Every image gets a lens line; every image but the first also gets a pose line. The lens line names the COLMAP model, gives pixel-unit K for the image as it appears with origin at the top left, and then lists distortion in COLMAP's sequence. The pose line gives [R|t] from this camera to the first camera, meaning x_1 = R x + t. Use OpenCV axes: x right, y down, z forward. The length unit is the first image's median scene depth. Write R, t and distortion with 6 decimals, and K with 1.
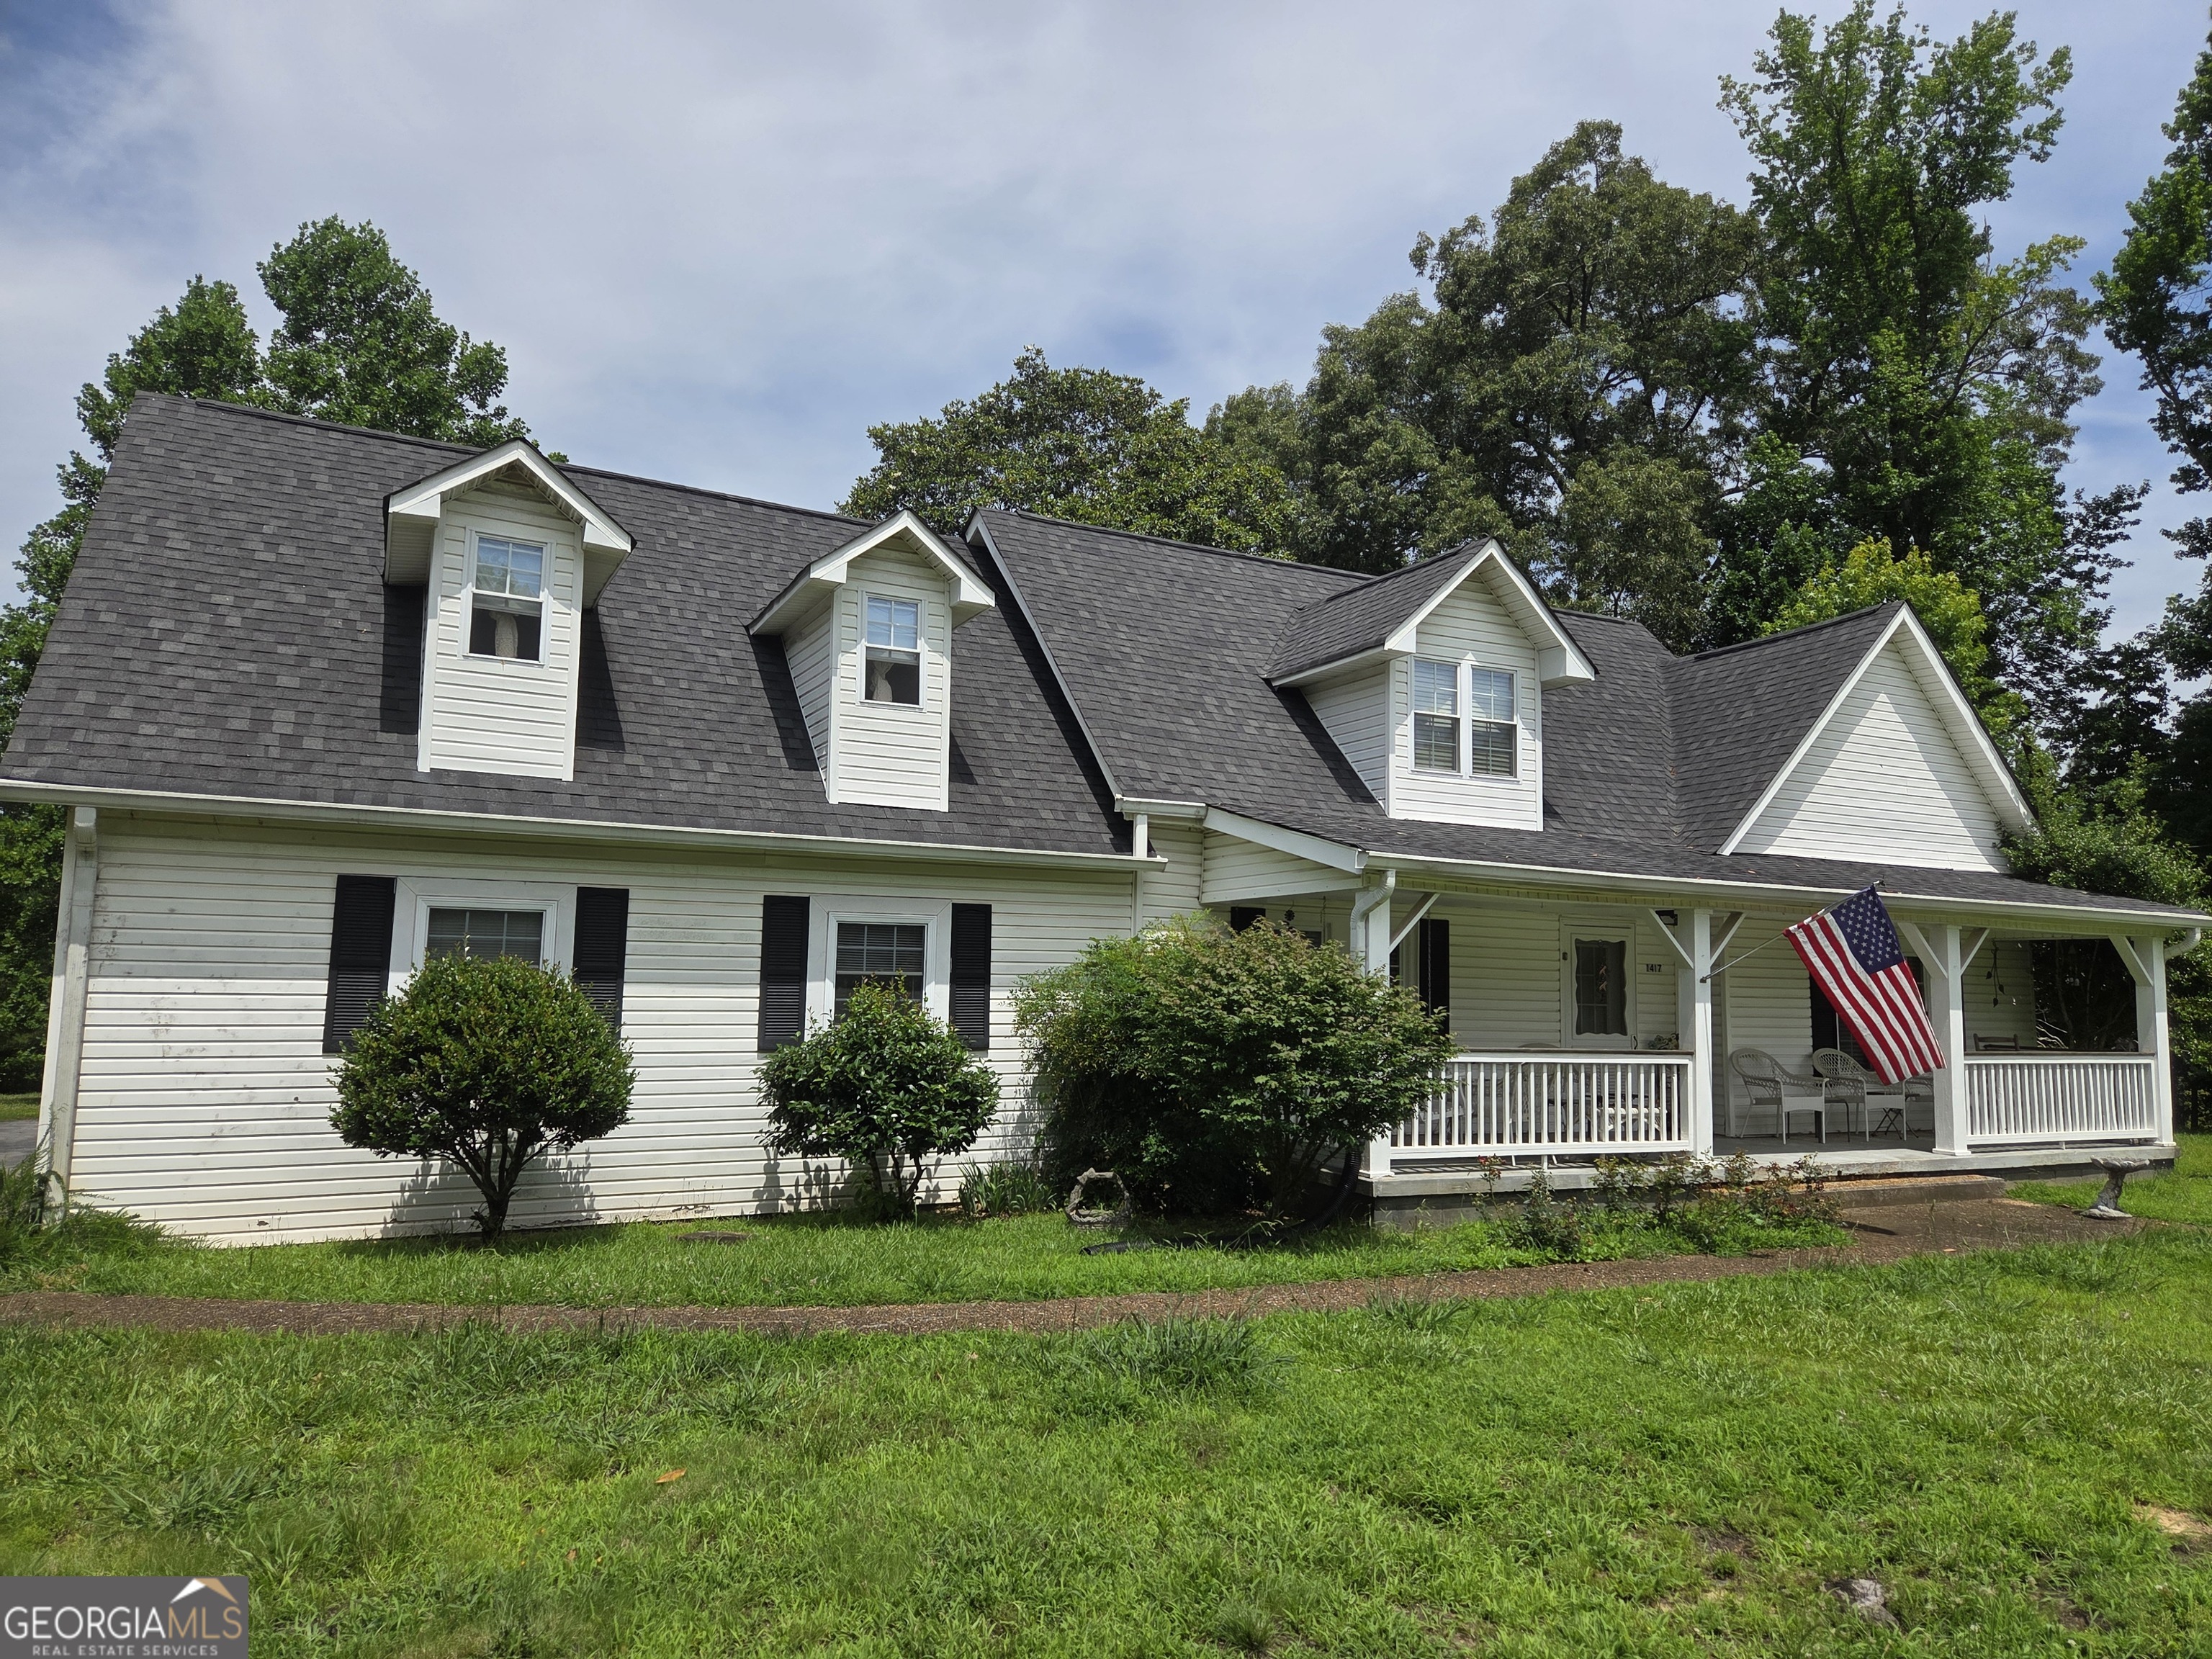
lens RADIAL K [[1470.2, 0, 1109.1], [0, 1470.2, 866.5], [0, 0, 1]] dist [0.051810, -0.038003]
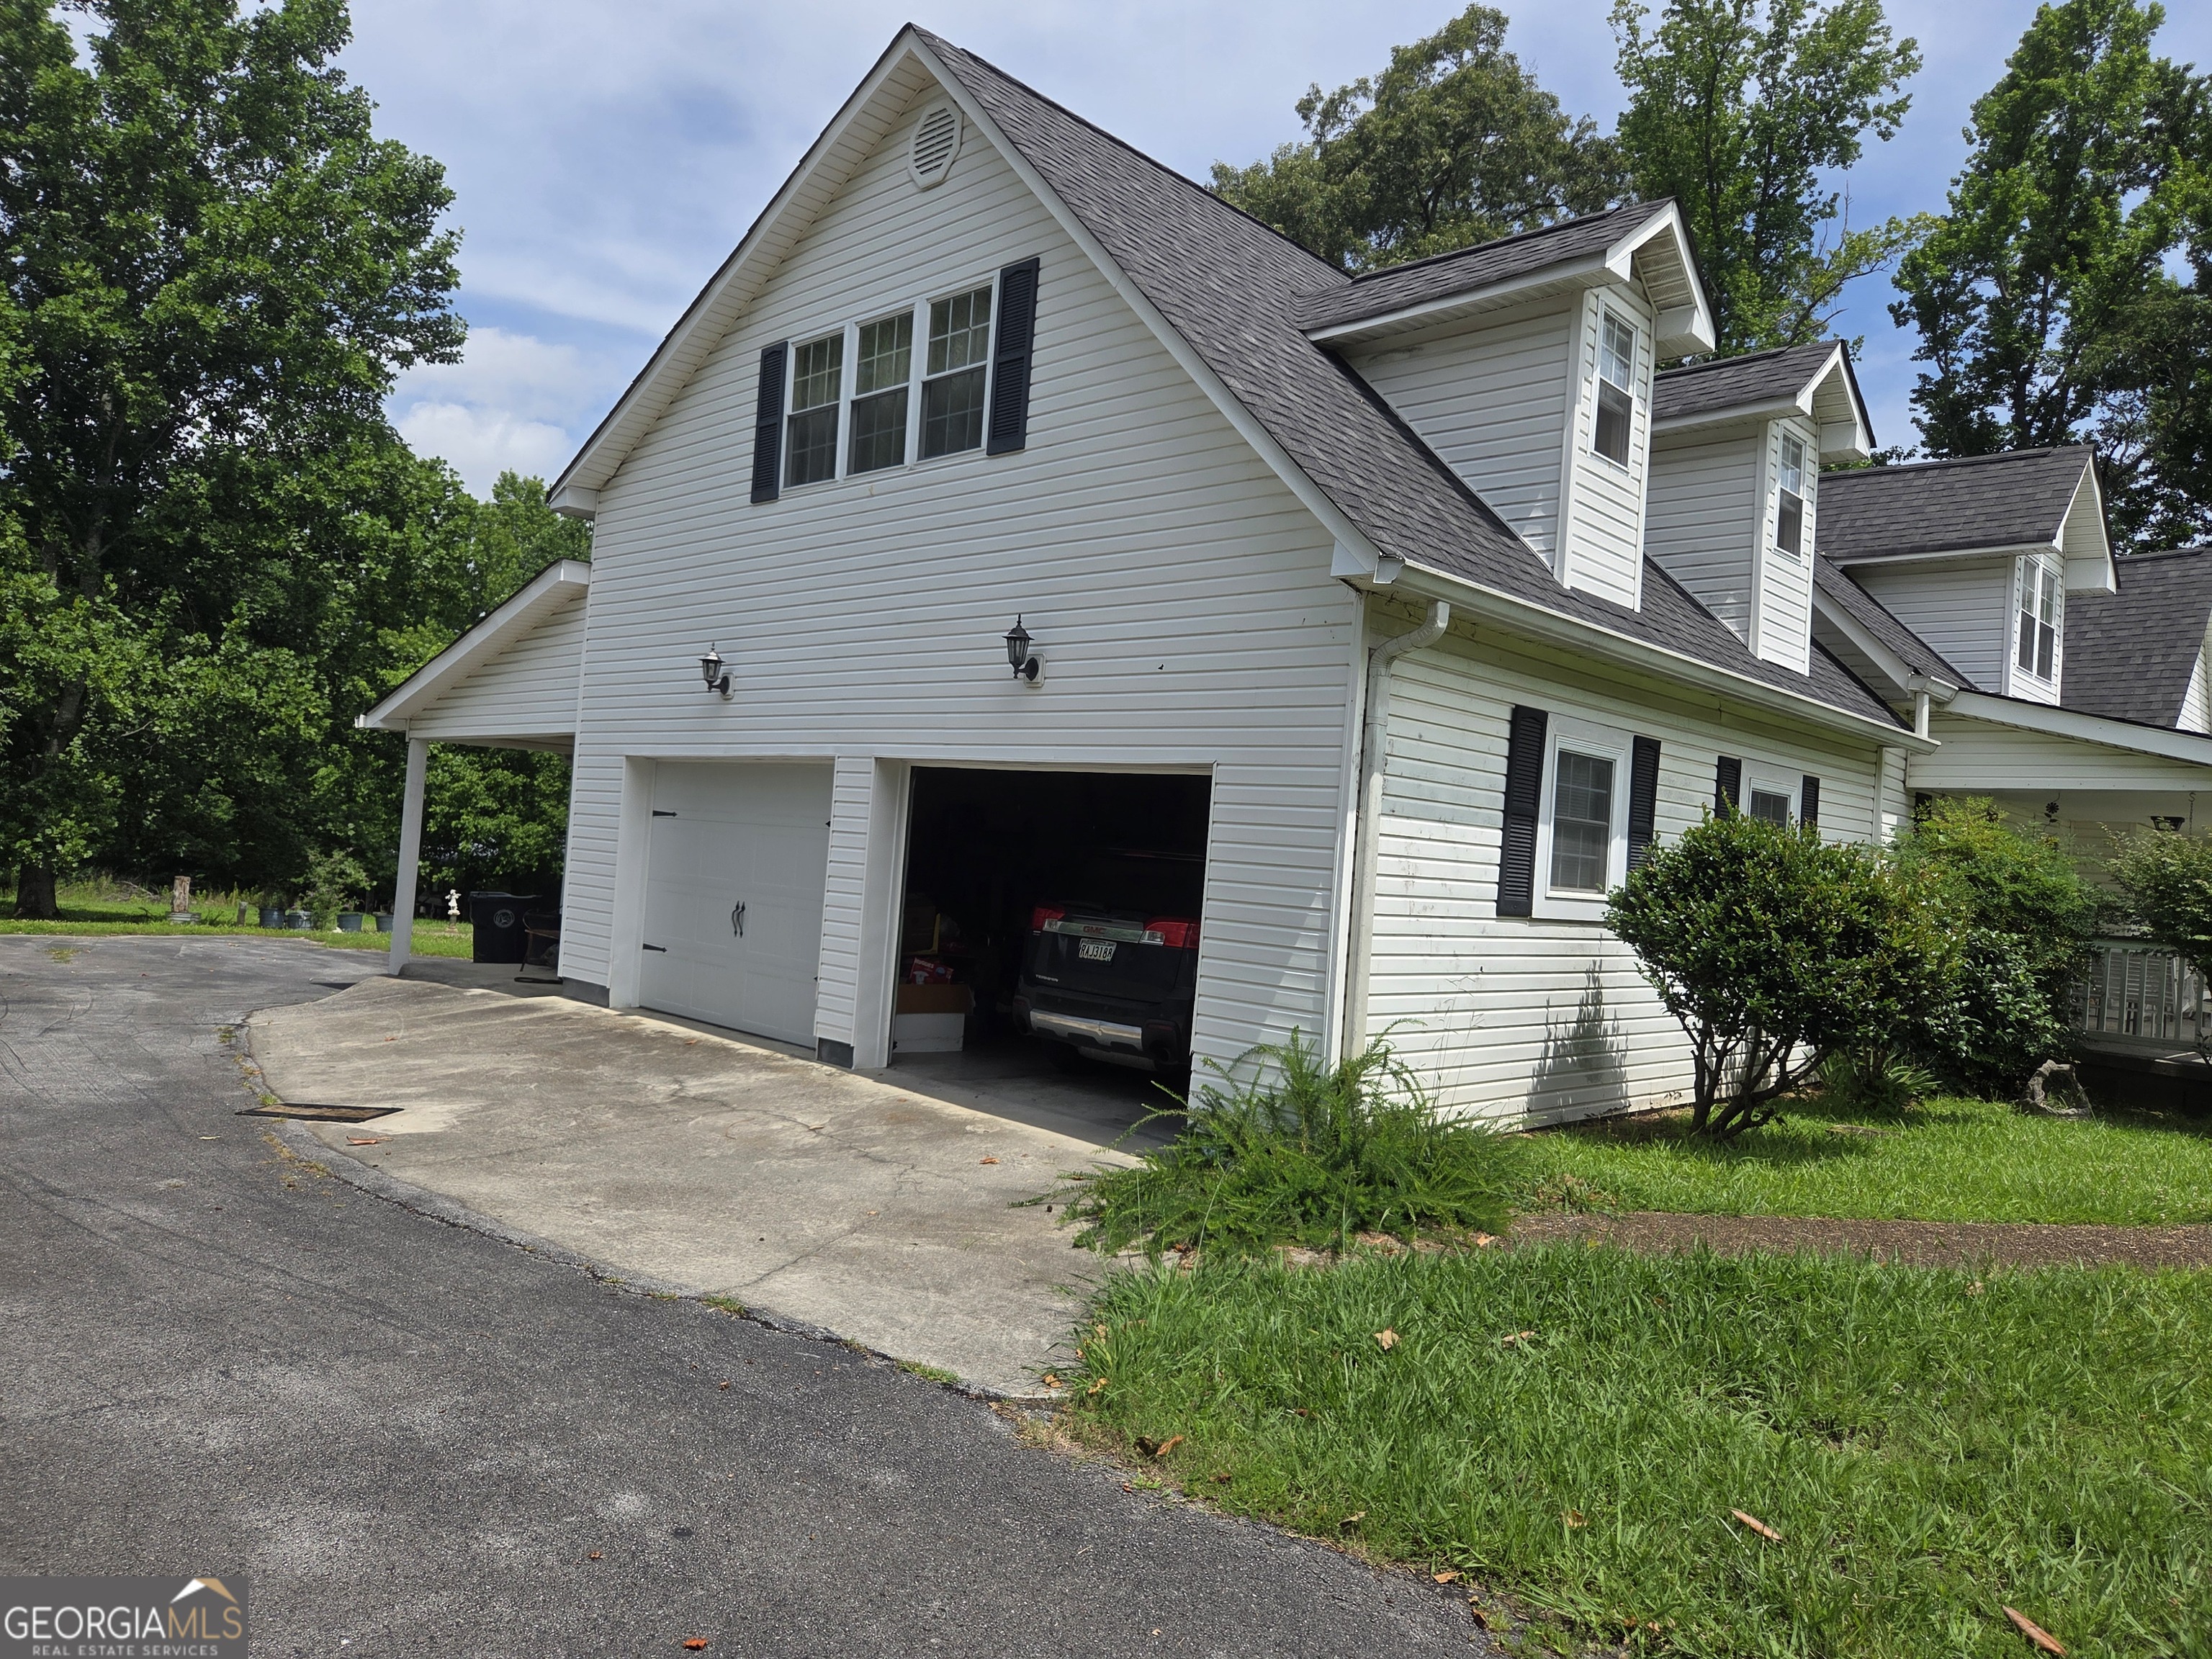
lens RADIAL K [[1472.2, 0, 1106.0], [0, 1472.2, 829.5], [0, 0, 1]] dist [0.056100, -0.044751]
pose [[0.950627, 0.057243, 0.305012, -0.238223], [-0.082813, 0.993993, 0.071556, 0.008359], [-0.299084, -0.093282, 0.949656, 0.065621]]
